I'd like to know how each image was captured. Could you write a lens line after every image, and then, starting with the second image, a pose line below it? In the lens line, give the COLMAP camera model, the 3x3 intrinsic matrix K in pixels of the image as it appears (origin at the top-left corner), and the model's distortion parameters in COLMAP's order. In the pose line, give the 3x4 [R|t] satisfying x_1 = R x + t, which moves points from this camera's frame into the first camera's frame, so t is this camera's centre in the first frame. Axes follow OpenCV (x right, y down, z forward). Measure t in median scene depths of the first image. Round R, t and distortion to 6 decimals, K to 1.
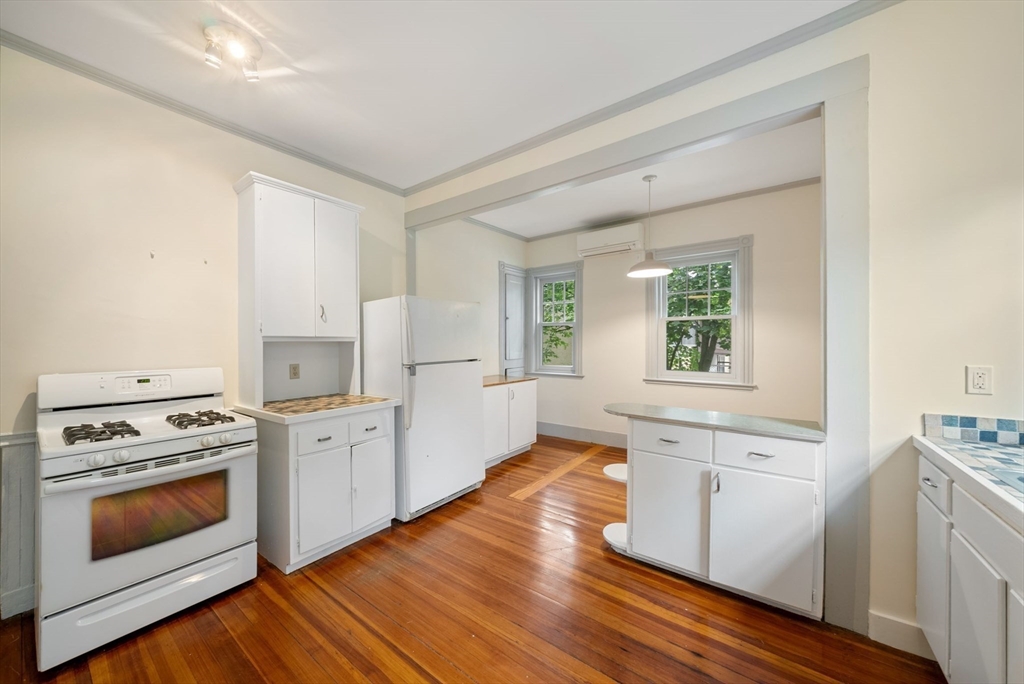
lens RADIAL K [[359.8, 0, 505.5], [0, 359.8, 339.8], [0, 0, 1]] dist [-0.000309, -0.000017]
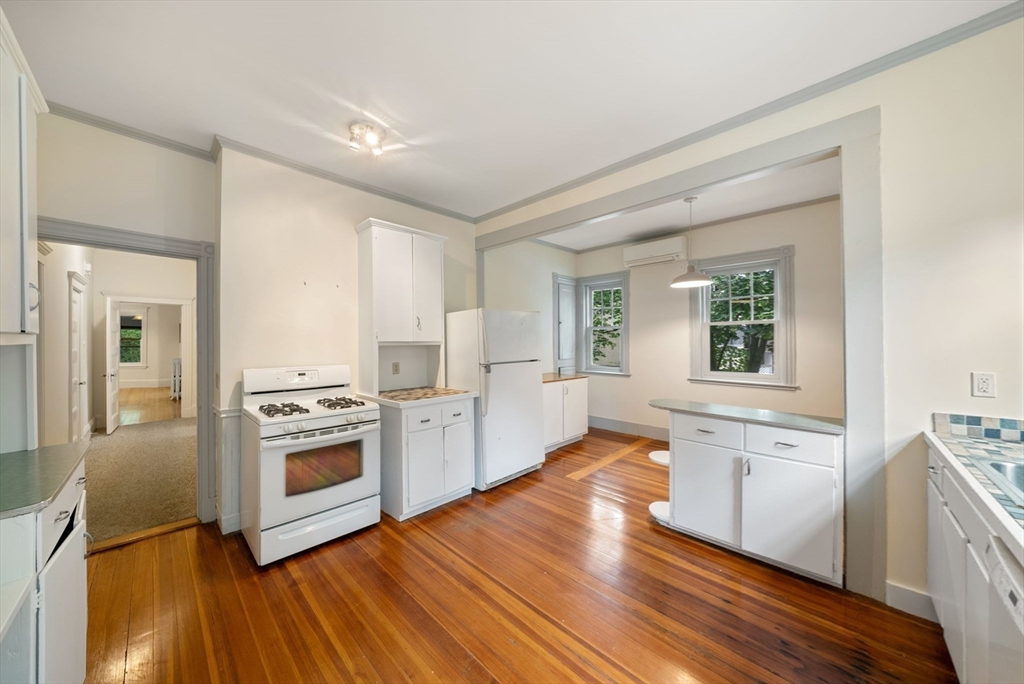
lens RADIAL K [[341.4, 0, 506.5], [0, 341.4, 331.8], [0, 0, 1]] dist [-0.000352, 0.000099]
pose [[0.990959, -0.002353, -0.134144, -0.041557], [-0.000233, 0.999814, -0.019260, -0.023519], [0.134164, 0.019117, 0.990775, -0.191508]]
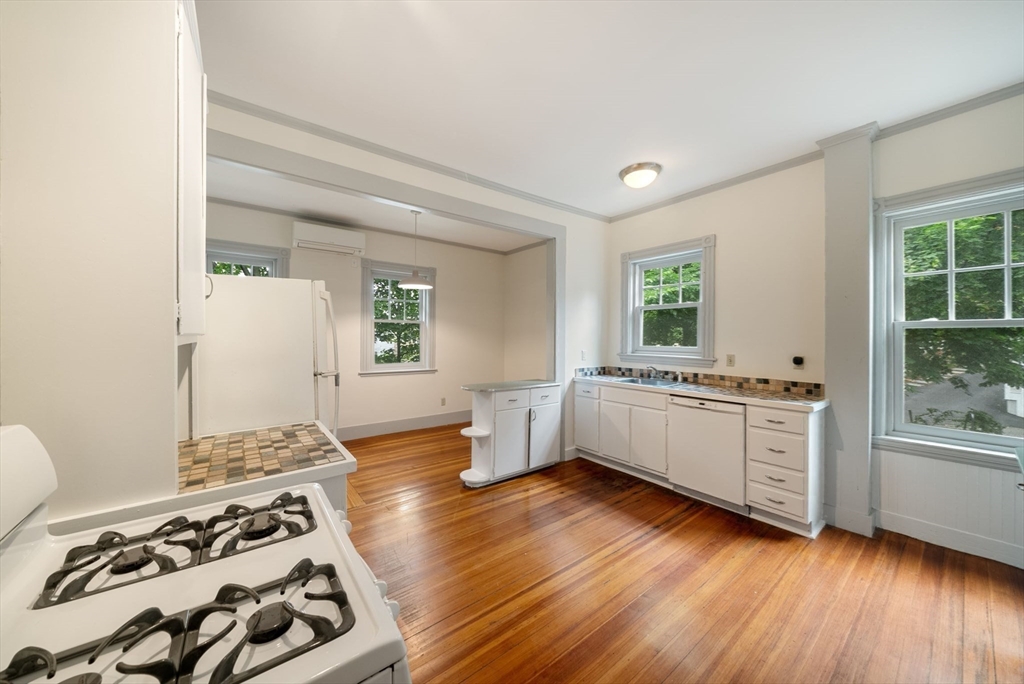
lens RADIAL K [[353.6, 0, 506.5], [0, 353.6, 334.6], [0, 0, 1]] dist [0.000016, -0.000016]
pose [[0.283905, 0.013157, 0.958762, -1.024166], [-0.014678, 0.999848, -0.009374, -0.012885], [-0.958740, -0.011411, 0.284055, 0.488899]]
